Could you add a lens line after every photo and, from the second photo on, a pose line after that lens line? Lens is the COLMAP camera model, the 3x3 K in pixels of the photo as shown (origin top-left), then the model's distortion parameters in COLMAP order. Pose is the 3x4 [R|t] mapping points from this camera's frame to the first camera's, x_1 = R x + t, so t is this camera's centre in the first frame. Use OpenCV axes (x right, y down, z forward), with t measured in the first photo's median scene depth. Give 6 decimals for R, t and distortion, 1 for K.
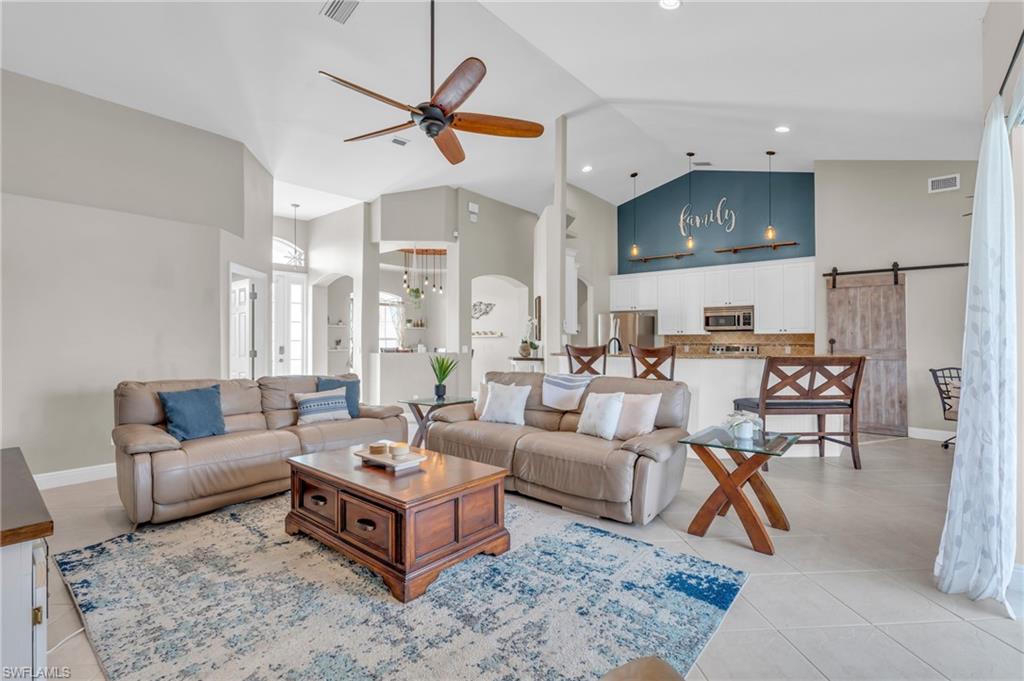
lens RADIAL K [[468.3, 0, 512.0], [0, 468.3, 340.5], [0, 0, 1]] dist [-0.001932, -0.000242]
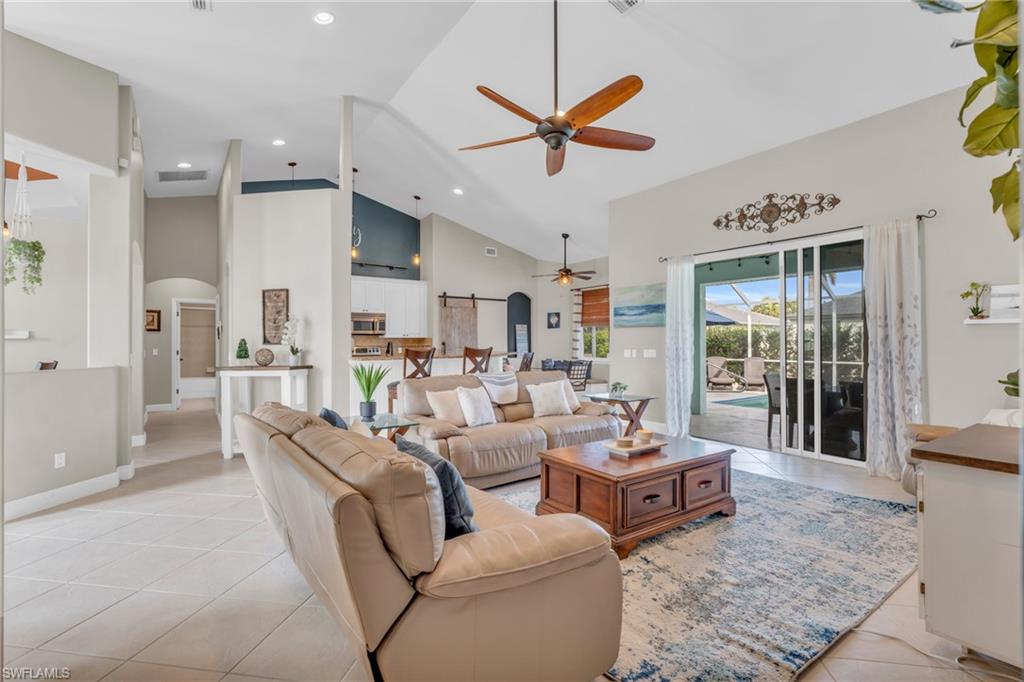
lens RADIAL K [[459.7, 0, 512.0], [0, 459.7, 341.0], [0, 0, 1]] dist [-0.000509, 0.000279]
pose [[0.251458, 0.000060, 0.967868, -0.669962], [0.004513, 0.999989, -0.001234, -0.002989], [-0.967858, 0.004678, 0.251455, 0.474280]]
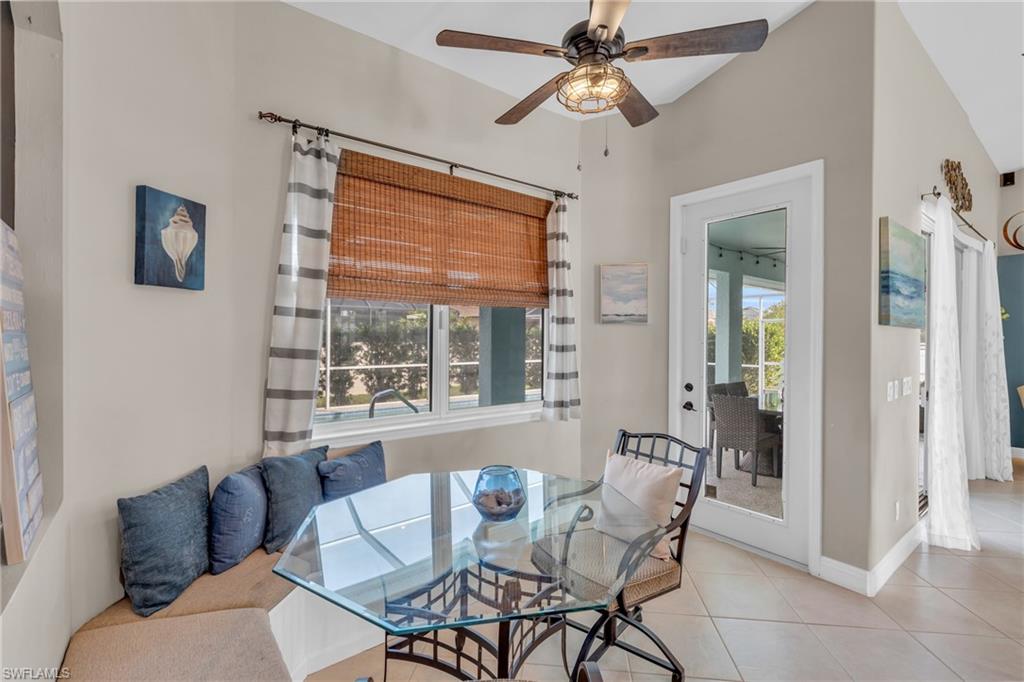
lens RADIAL K [[468.3, 0, 512.0], [0, 468.3, 341.0], [0, 0, 1]] dist [-0.001932, -0.000242]
pose [[-0.979315, -0.007708, 0.202194, 0.762355], [-0.006413, 0.999955, 0.007057, -0.020899], [-0.202239, 0.005614, -0.979320, 1.003271]]
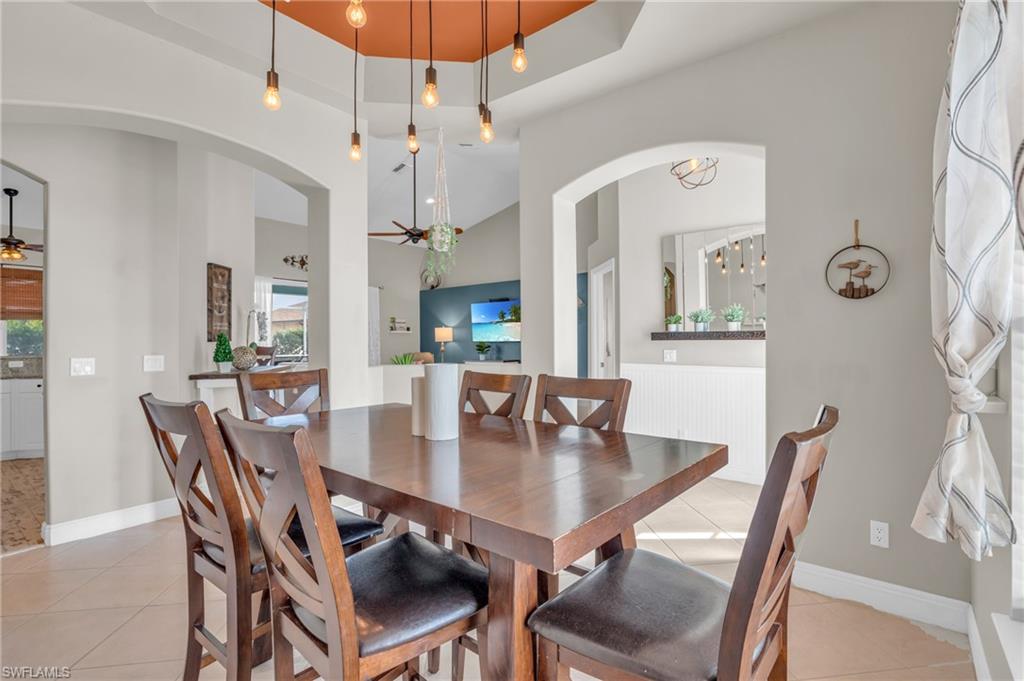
lens RADIAL K [[481.9, 0, 527.1], [0, 481.9, 337.1], [0, 0, 1]] dist [-0.001245, -0.000029]
pose [[-0.999521, 0.002436, -0.030837, -0.341444], [0.002494, 0.999995, -0.001842, -0.003675], [0.030832, -0.001918, -0.999523, 1.801522]]
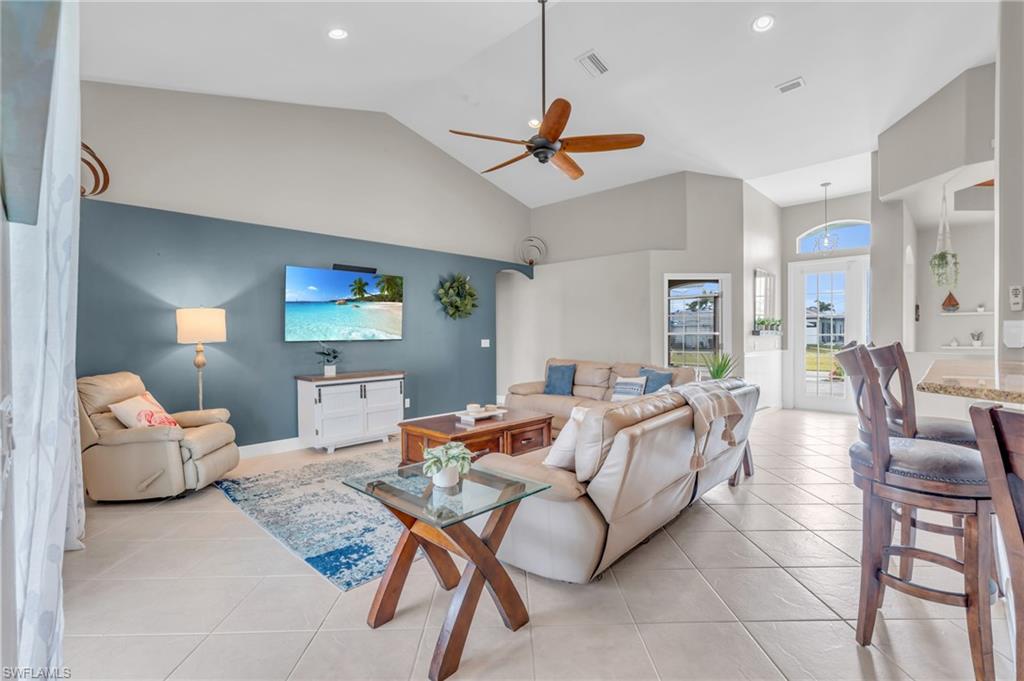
lens RADIAL K [[459.7, 0, 512.0], [0, 459.7, 340.5], [0, 0, 1]] dist [-0.000509, 0.000279]
pose [[-0.072309, 0.007511, -0.997354, 0.557235], [0.003256, 0.999968, 0.007295, 0.002709], [0.997377, -0.002720, -0.072331, 0.566132]]
